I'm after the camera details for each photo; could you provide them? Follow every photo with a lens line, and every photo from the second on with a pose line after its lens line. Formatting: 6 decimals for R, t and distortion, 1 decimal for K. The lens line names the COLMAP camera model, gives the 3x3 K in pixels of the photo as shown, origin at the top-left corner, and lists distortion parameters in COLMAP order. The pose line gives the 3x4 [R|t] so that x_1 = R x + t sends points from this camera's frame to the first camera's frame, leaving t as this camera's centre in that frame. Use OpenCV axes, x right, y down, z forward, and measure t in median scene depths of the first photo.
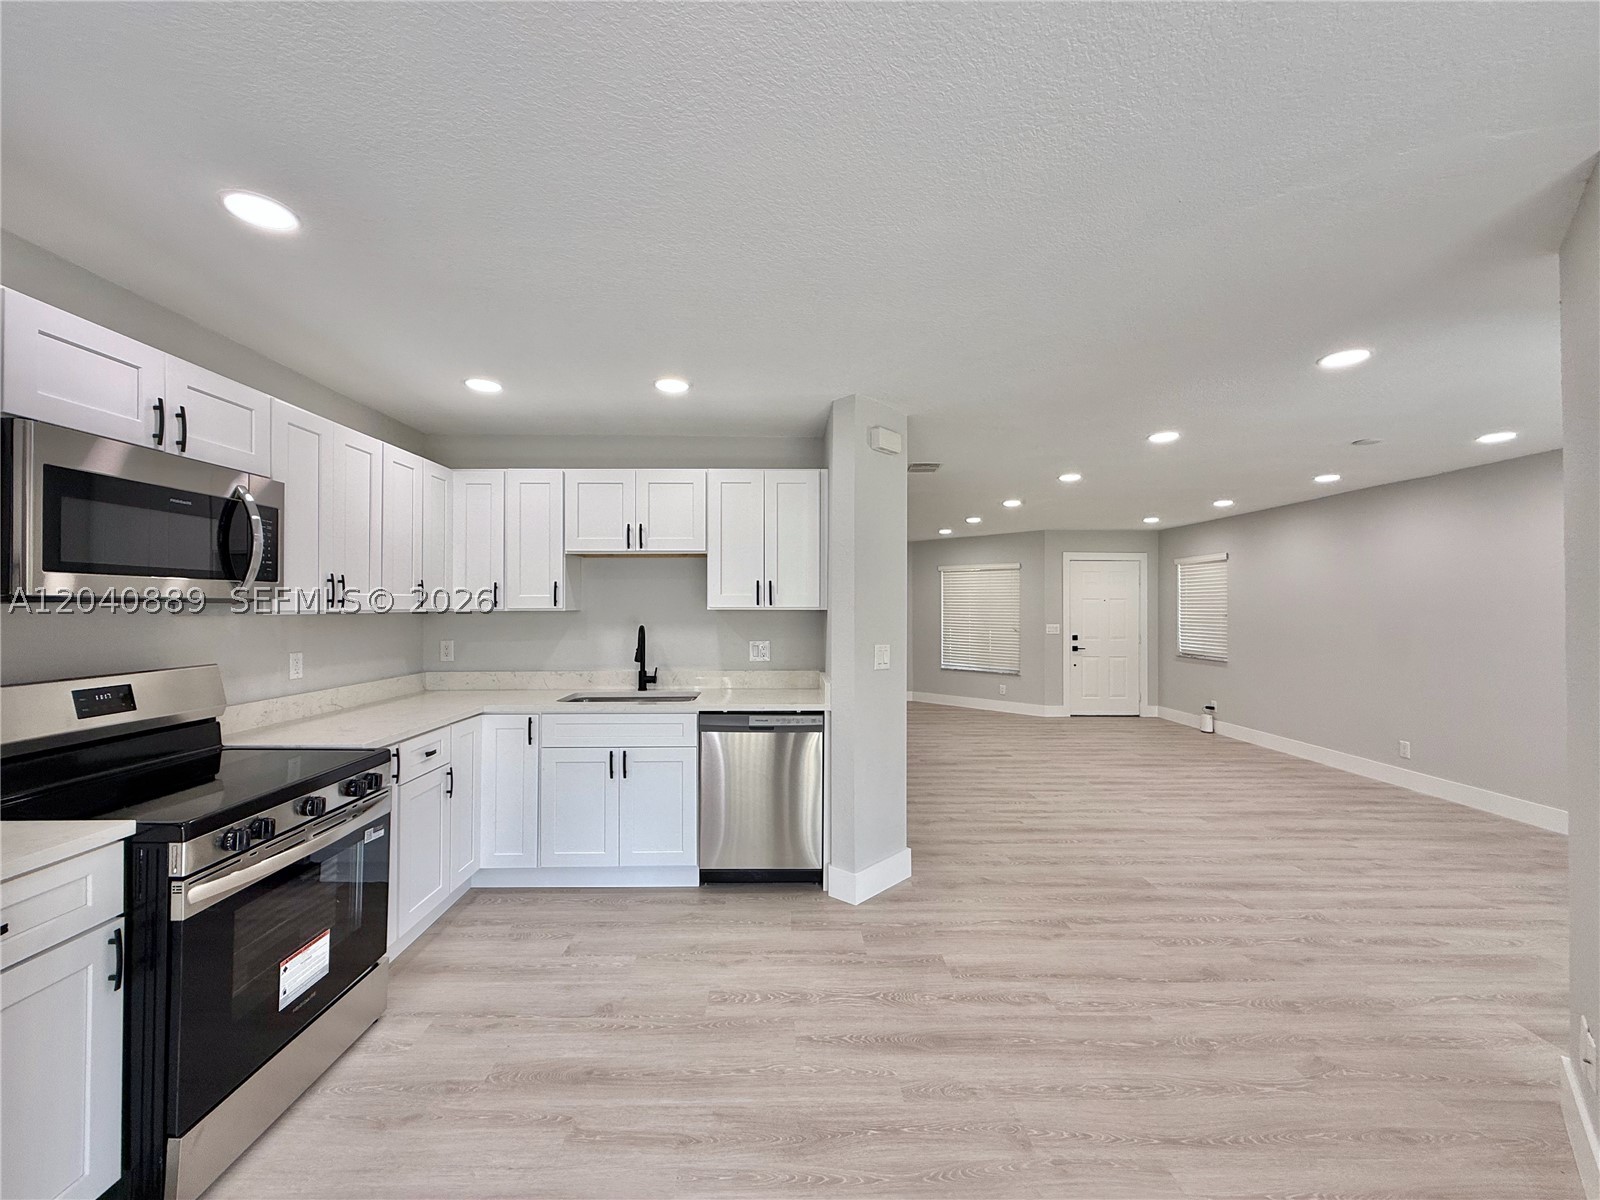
lens RADIAL K [[636.6, 0, 791.4], [0, 636.6, 601.5], [0, 0, 1]] dist [-0.000583, -0.000072]
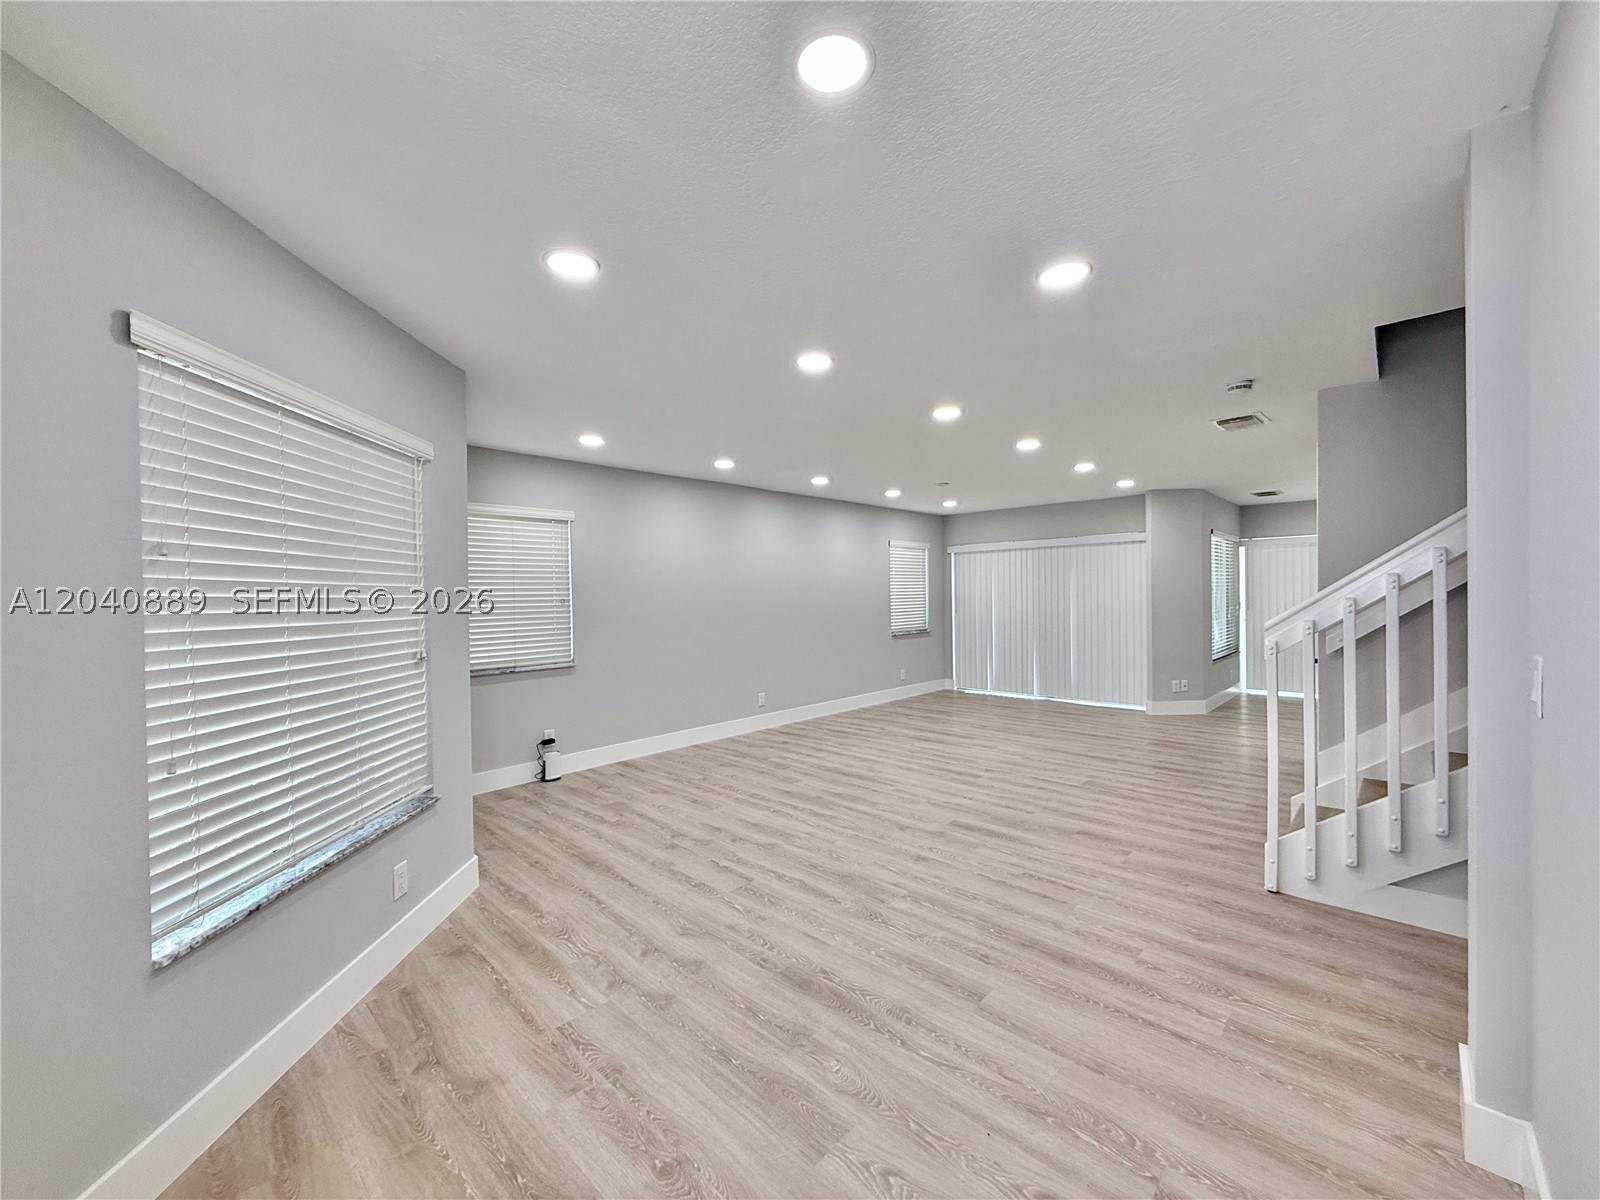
lens RADIAL K [[635.3, 0, 789.9], [0, 635.3, 600.4], [0, 0, 1]] dist [-0.000233, 0.000358]
pose [[-0.706401, 0.001665, 0.707810, 0.036006], [0.006477, 0.999971, 0.004113, 0.047480], [-0.707782, 0.007490, -0.706391, 3.147708]]
